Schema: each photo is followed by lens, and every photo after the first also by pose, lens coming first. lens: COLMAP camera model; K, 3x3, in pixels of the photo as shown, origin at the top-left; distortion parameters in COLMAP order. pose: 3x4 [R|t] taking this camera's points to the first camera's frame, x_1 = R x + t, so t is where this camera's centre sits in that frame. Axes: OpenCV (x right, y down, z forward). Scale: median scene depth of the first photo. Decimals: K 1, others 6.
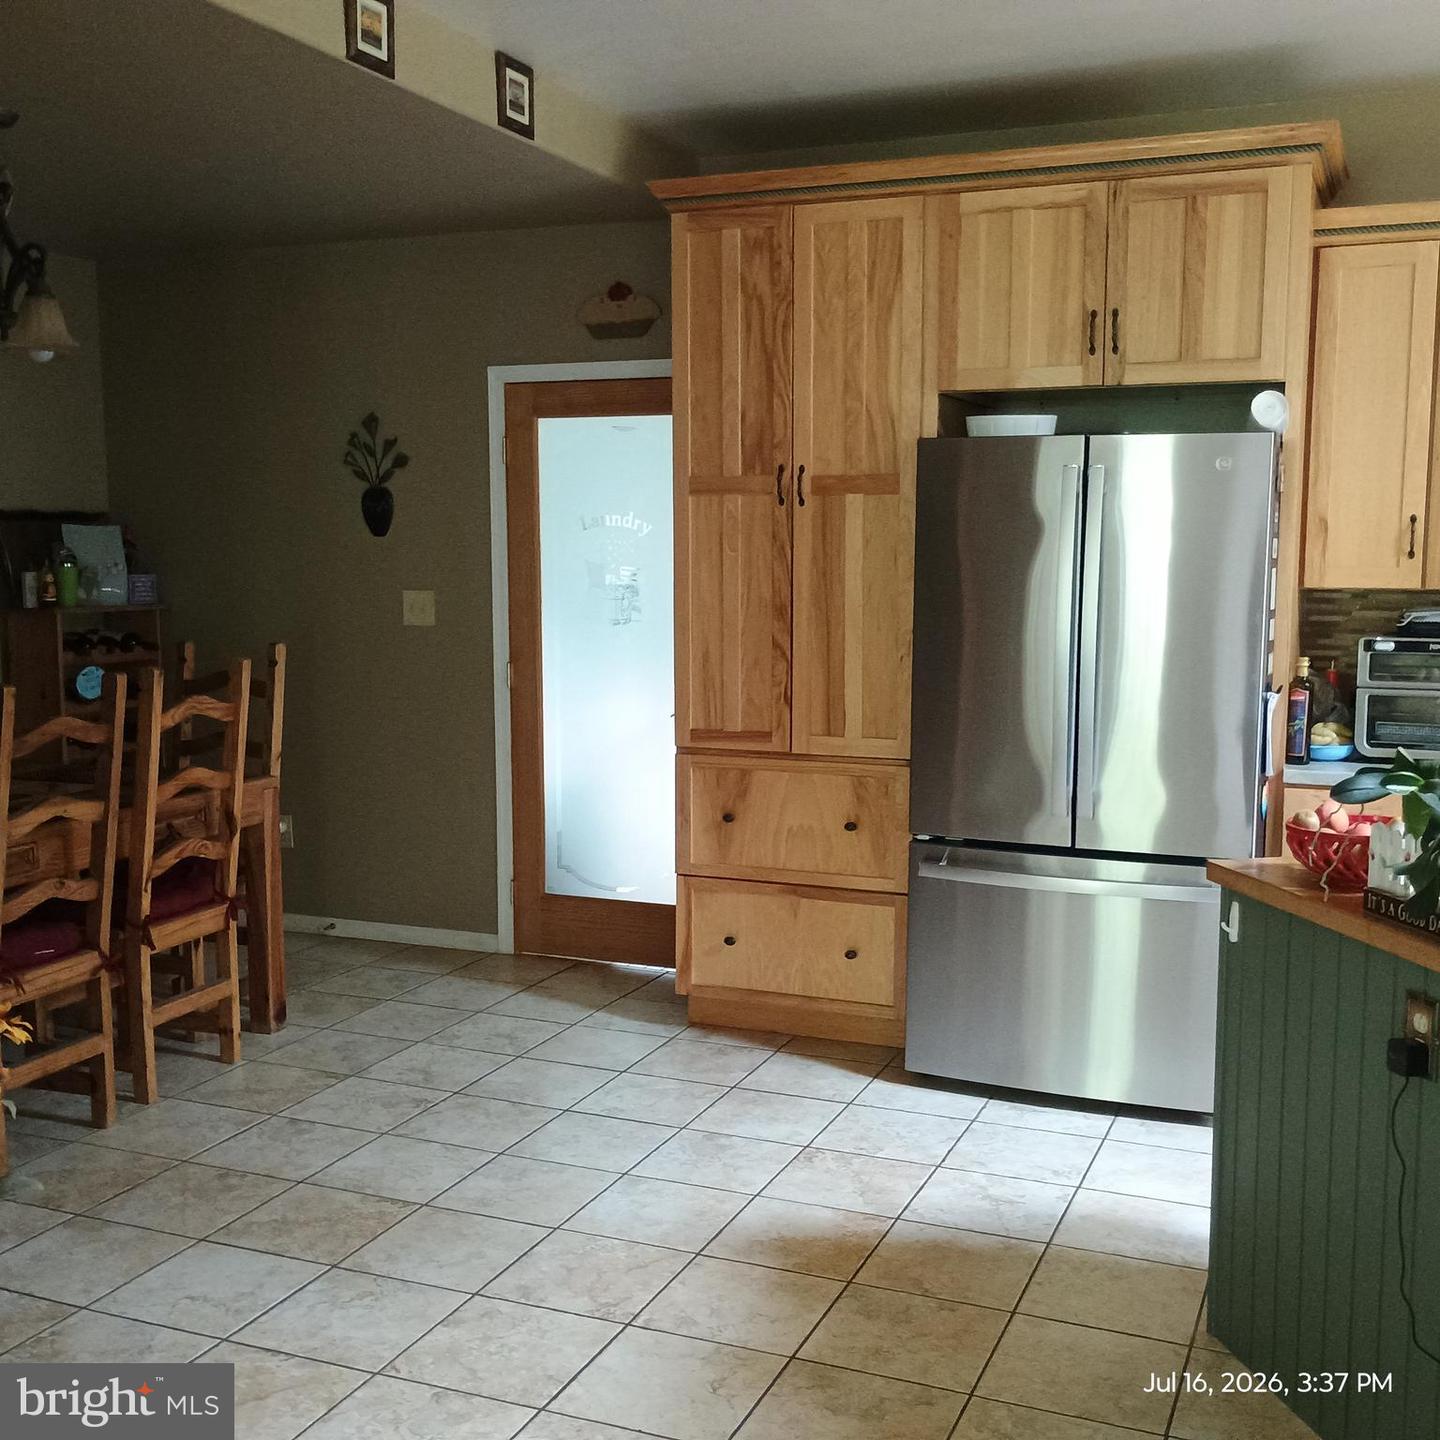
lens RADIAL K [[1669.7, 0, 720.0], [0, 1669.7, 722.2], [0, 0, 1]] dist [0.047731, 0.000000]
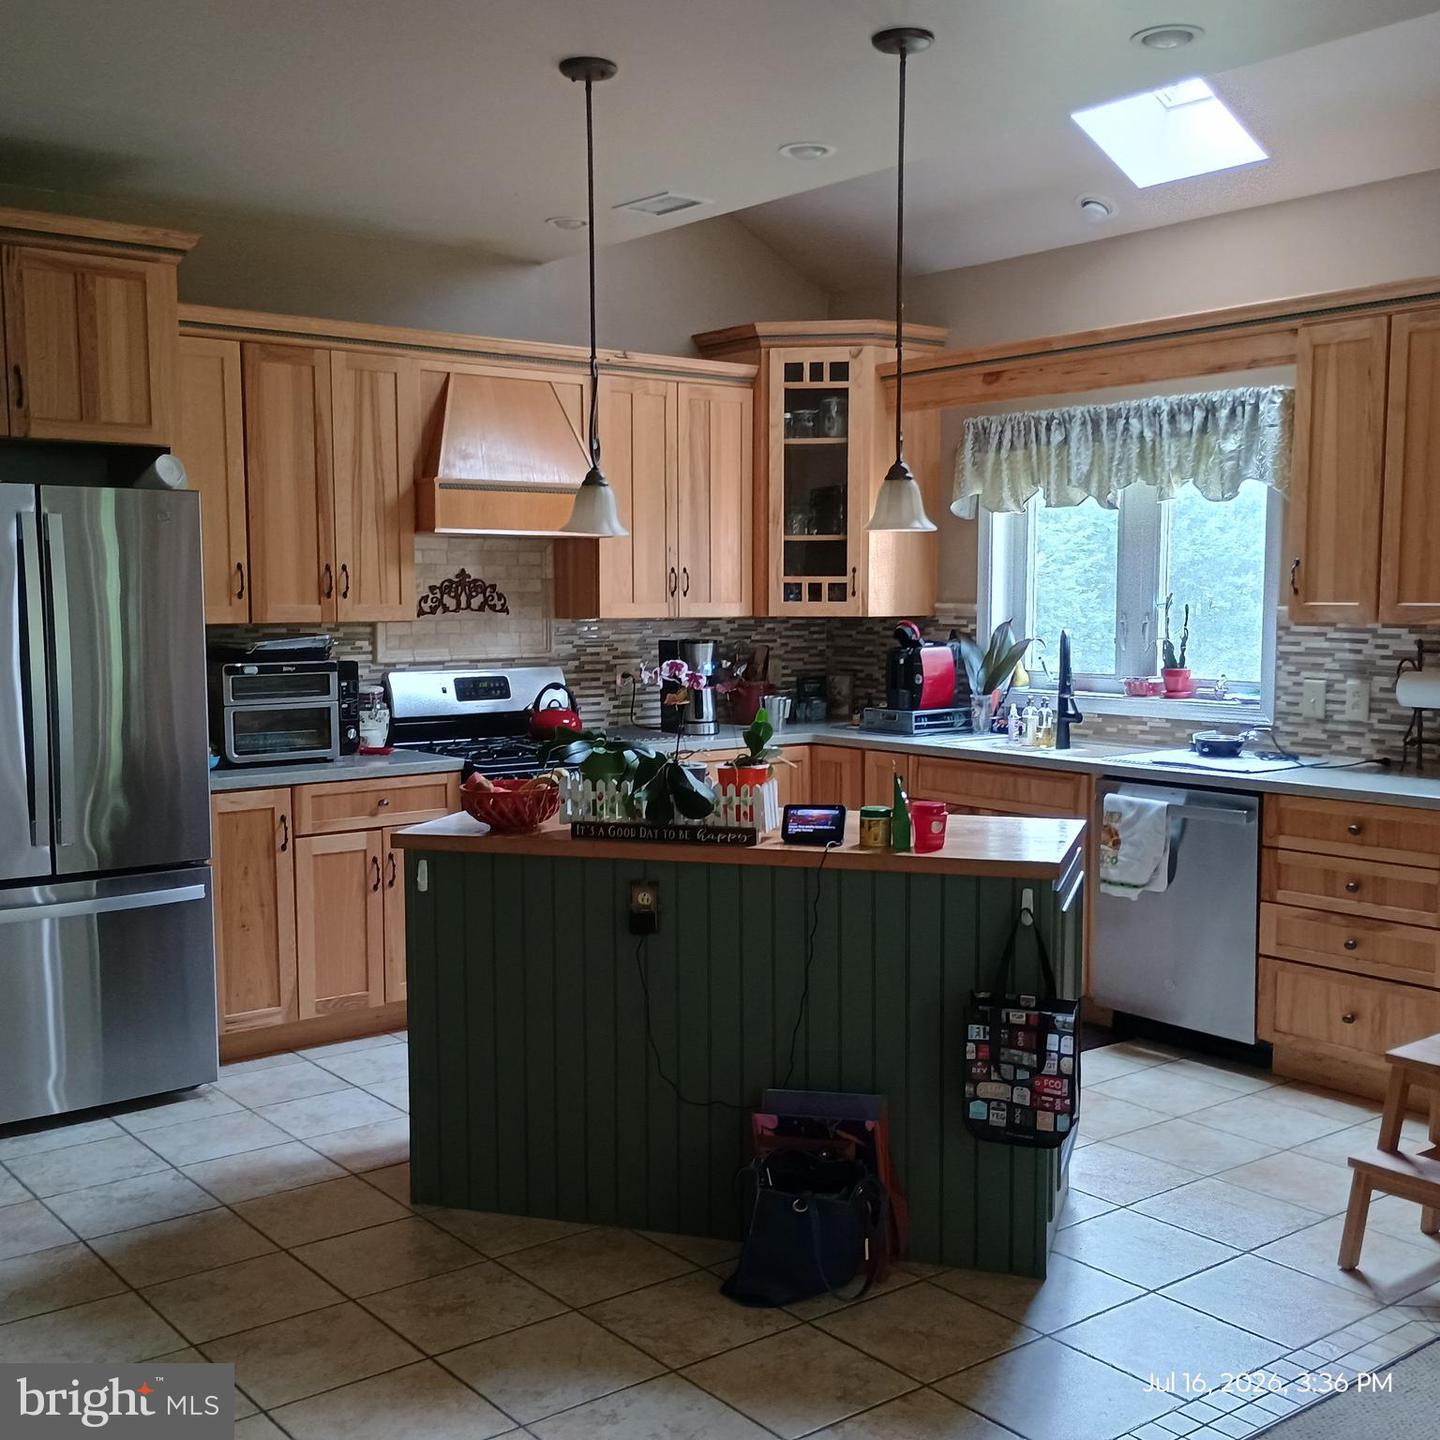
lens RADIAL K [[1669.7, 0, 718.1], [0, 1669.7, 722.8], [0, 0, 1]] dist [0.047731, 0.000000]
pose [[0.492770, -0.077011, 0.866745, -0.494062], [0.100089, 0.994481, 0.031457, -0.011746], [-0.864384, 0.071250, 0.497759, 0.107447]]
